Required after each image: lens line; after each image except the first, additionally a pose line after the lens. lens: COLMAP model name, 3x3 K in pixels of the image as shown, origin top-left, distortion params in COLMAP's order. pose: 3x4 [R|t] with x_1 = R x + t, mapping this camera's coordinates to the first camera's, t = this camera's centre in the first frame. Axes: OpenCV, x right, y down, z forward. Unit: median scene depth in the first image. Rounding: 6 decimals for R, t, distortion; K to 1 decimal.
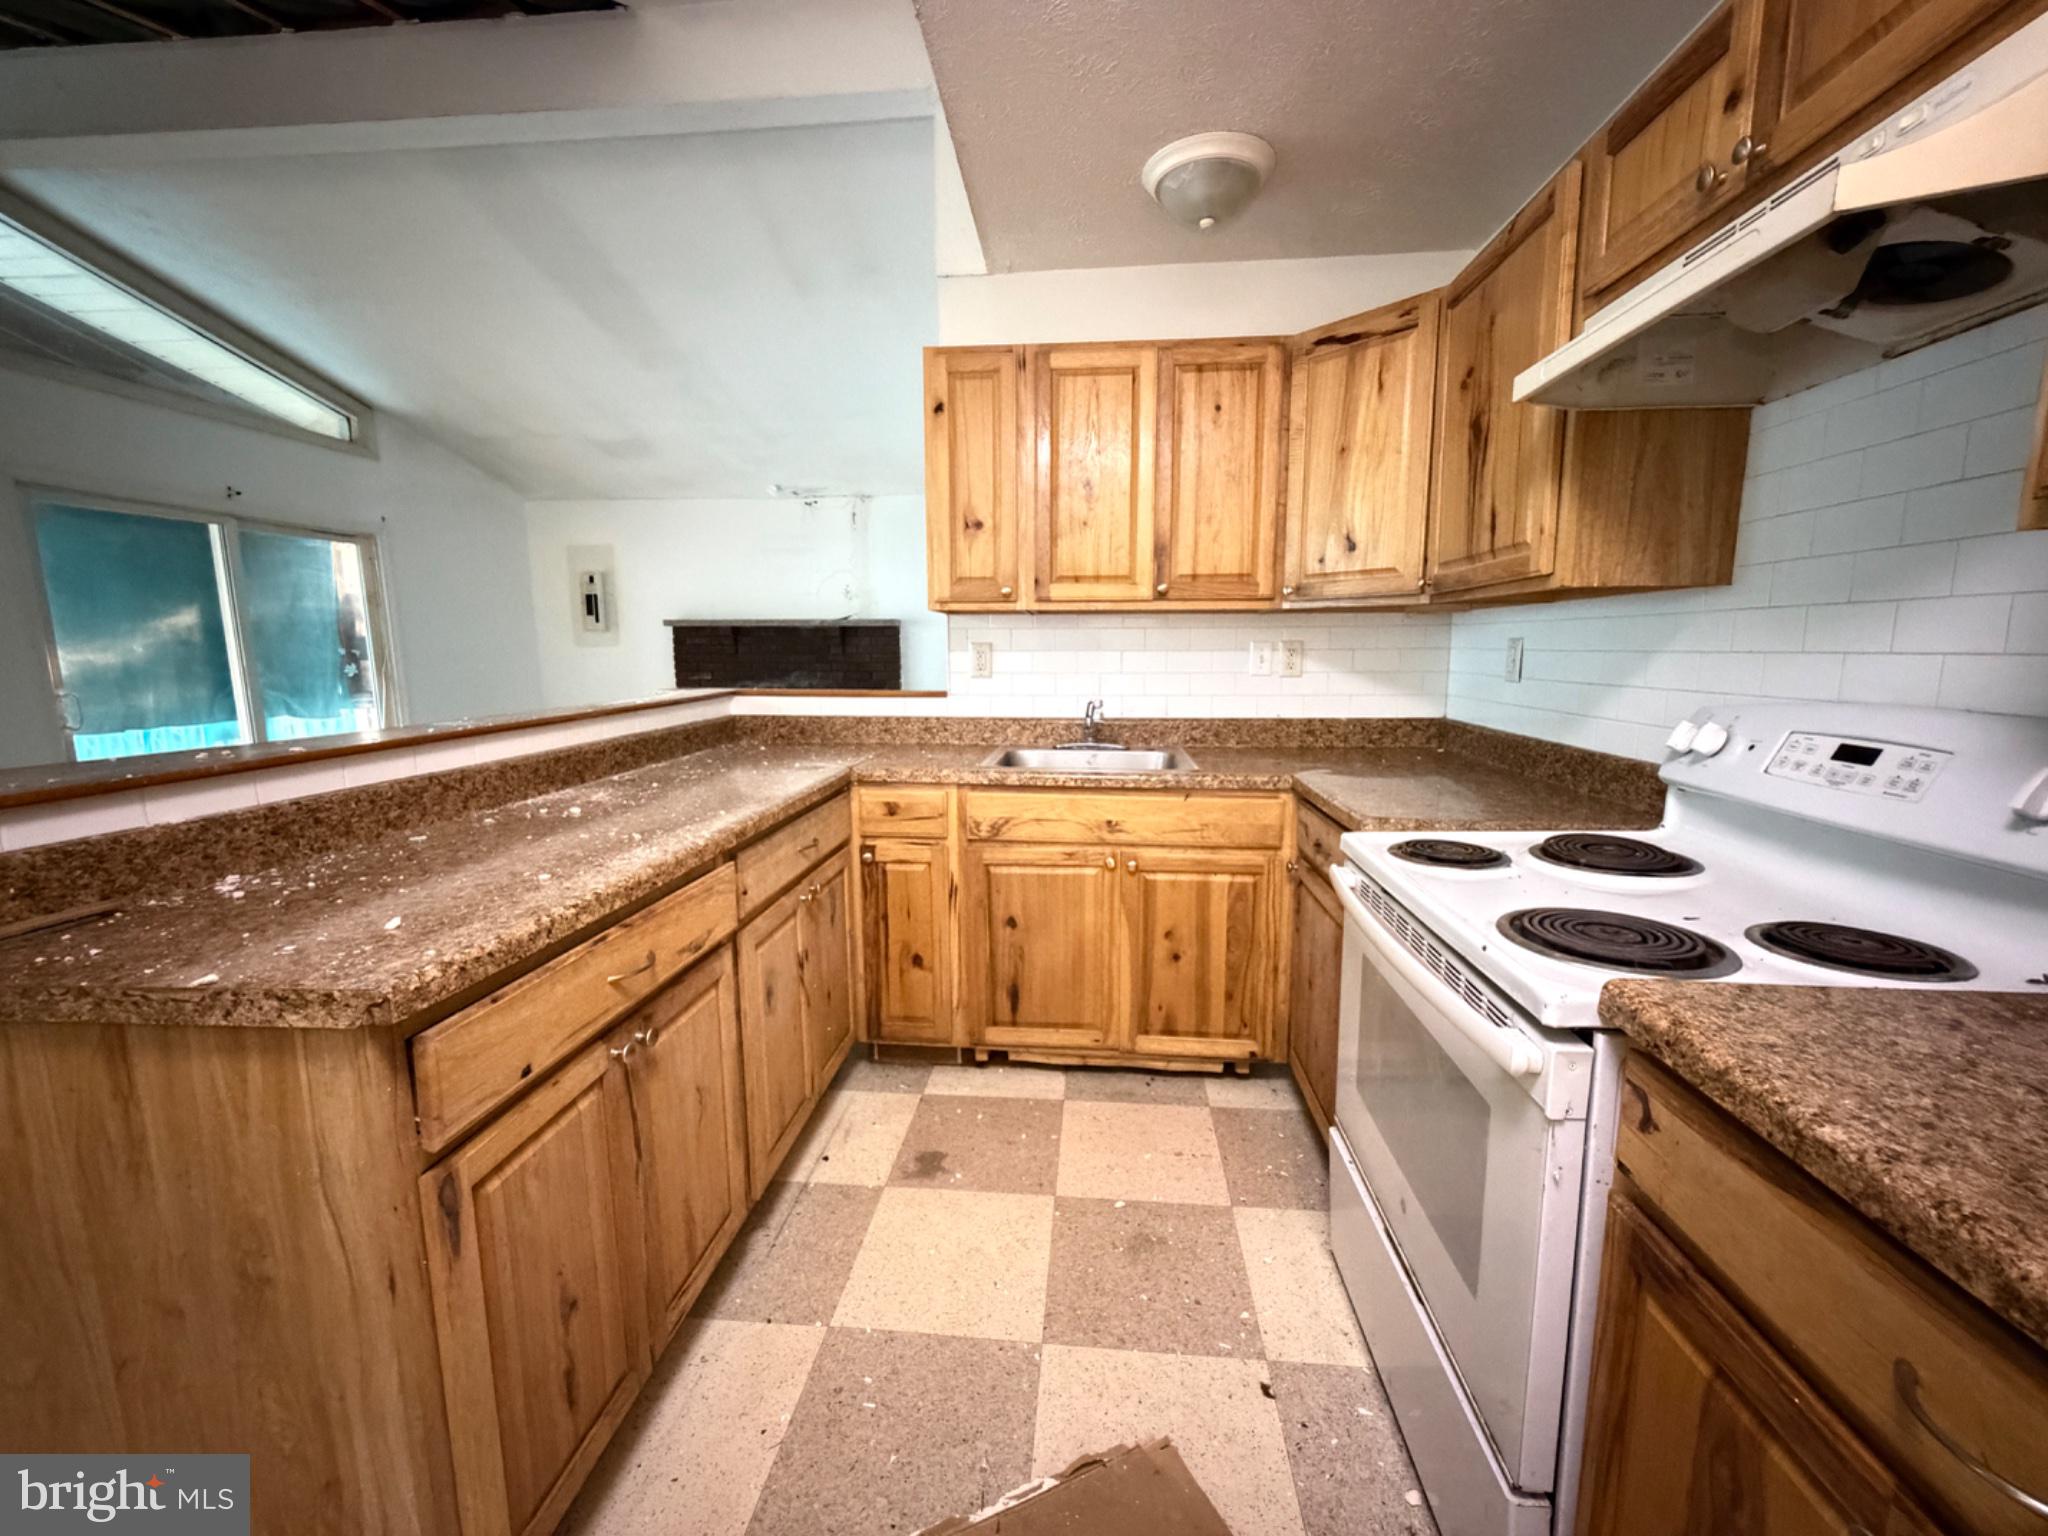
lens RADIAL K [[817.1, 0, 1029.1], [0, 817.1, 767.1], [0, 0, 1]] dist [0.000599, -0.000173]
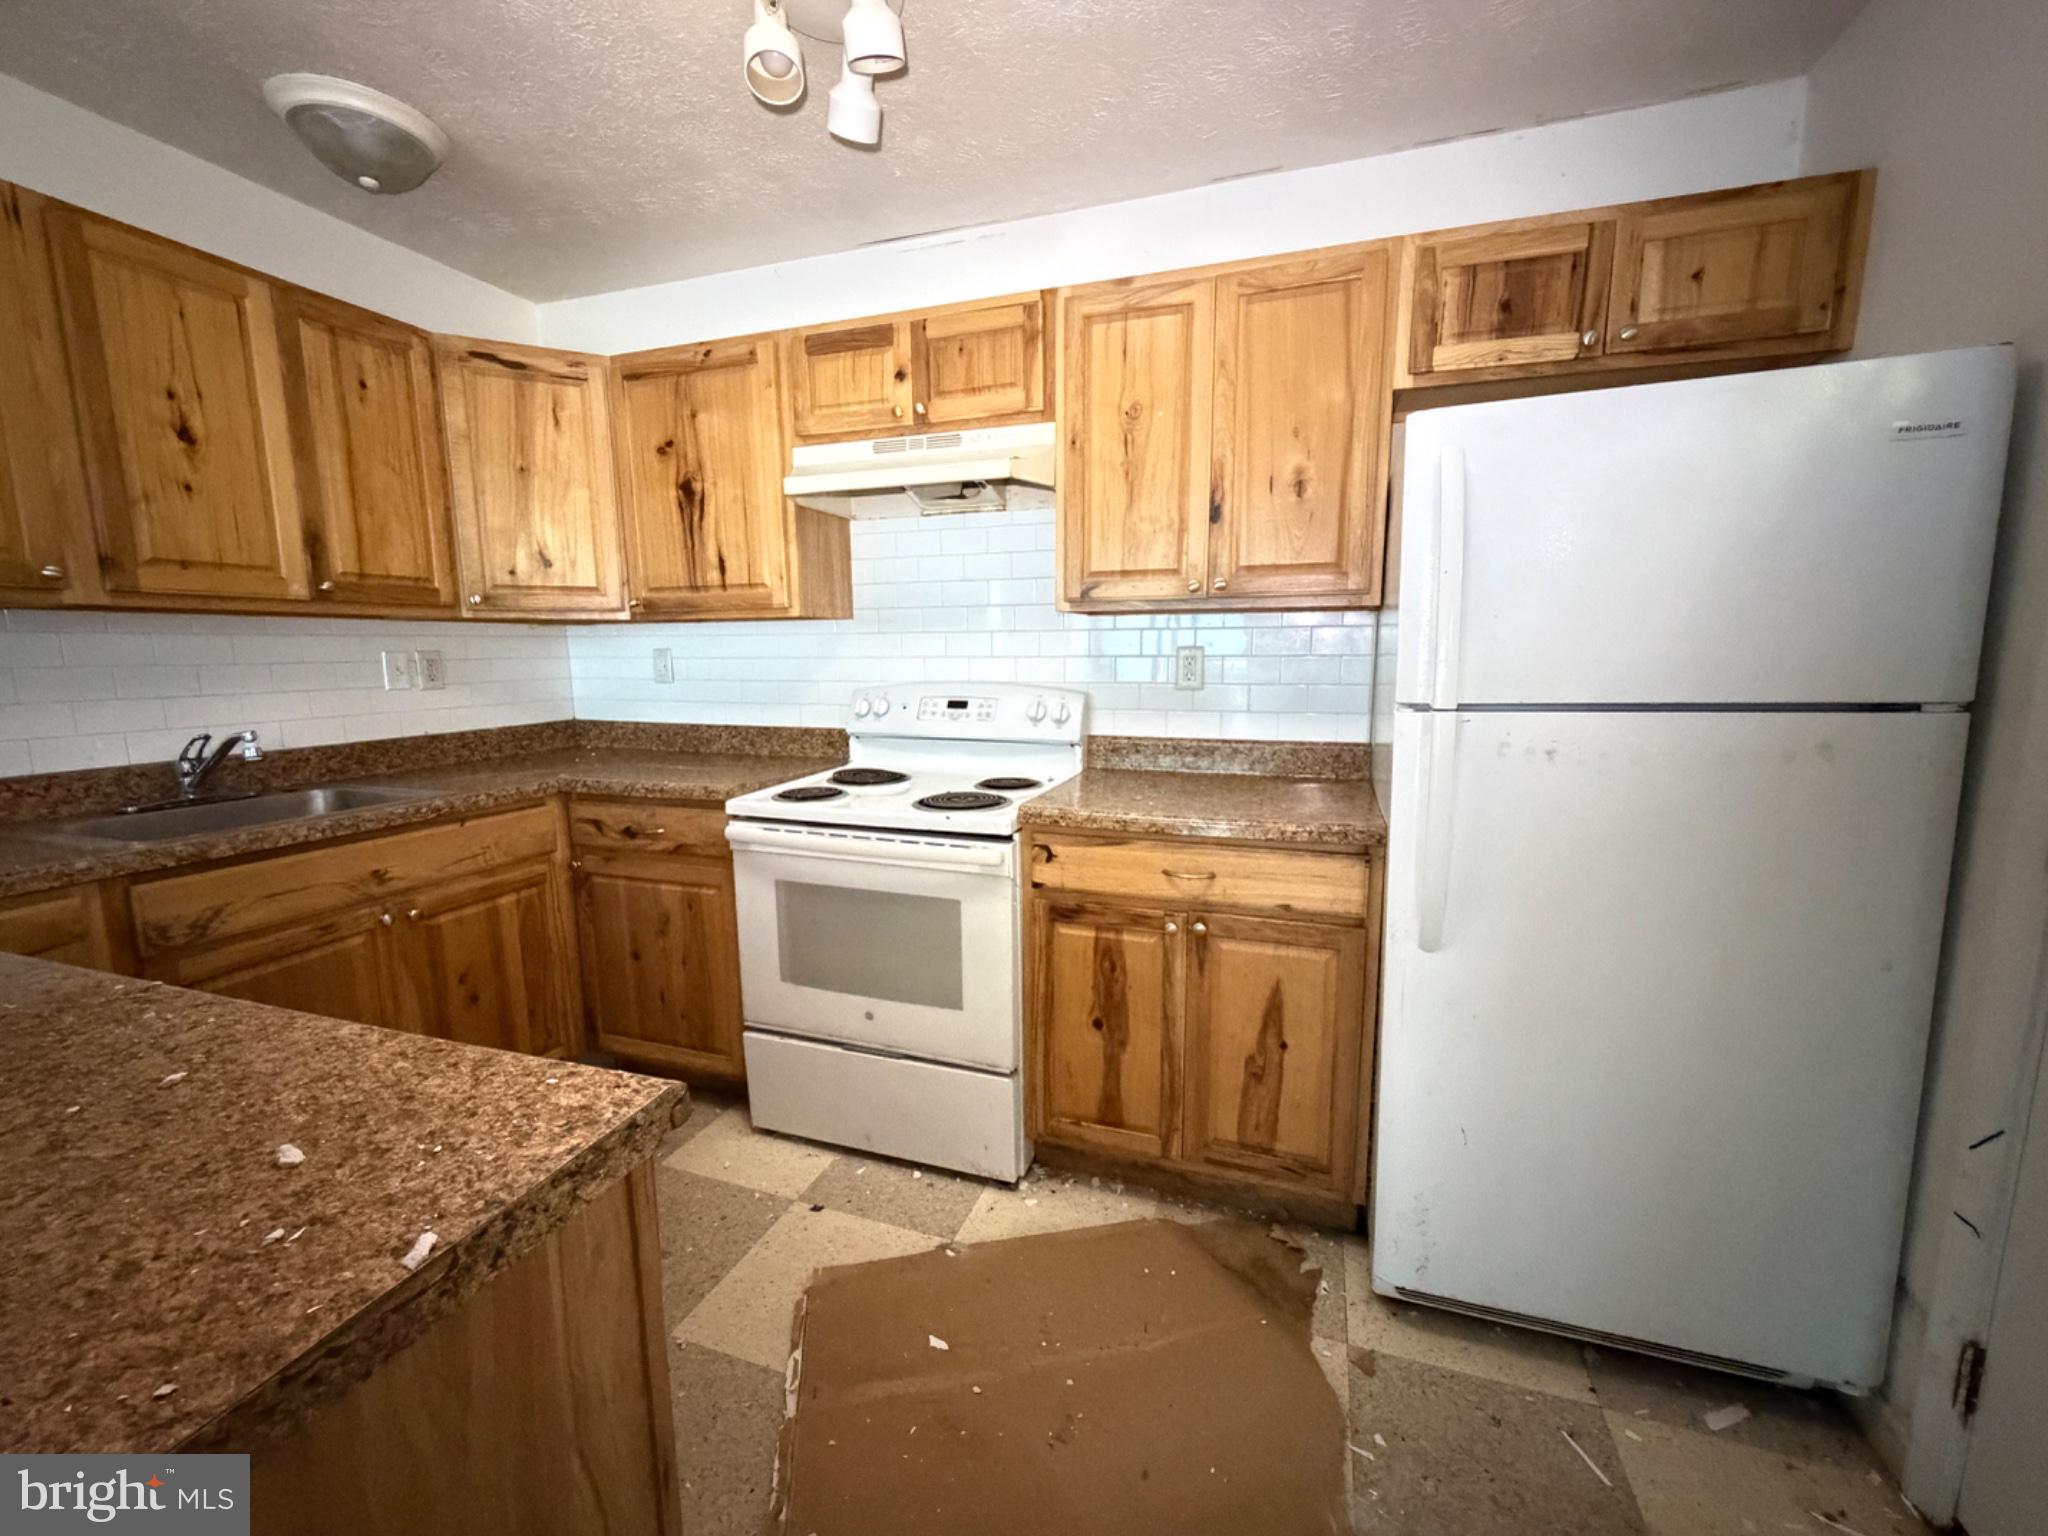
lens RADIAL K [[817.1, 0, 1029.1], [0, 817.1, 767.1], [0, 0, 1]] dist [0.000599, -0.000173]
pose [[0.245546, -0.139139, 0.959347, -0.519617], [0.147620, 0.983470, 0.104854, -0.026368], [-0.958079, 0.115872, 0.262027, 0.146132]]
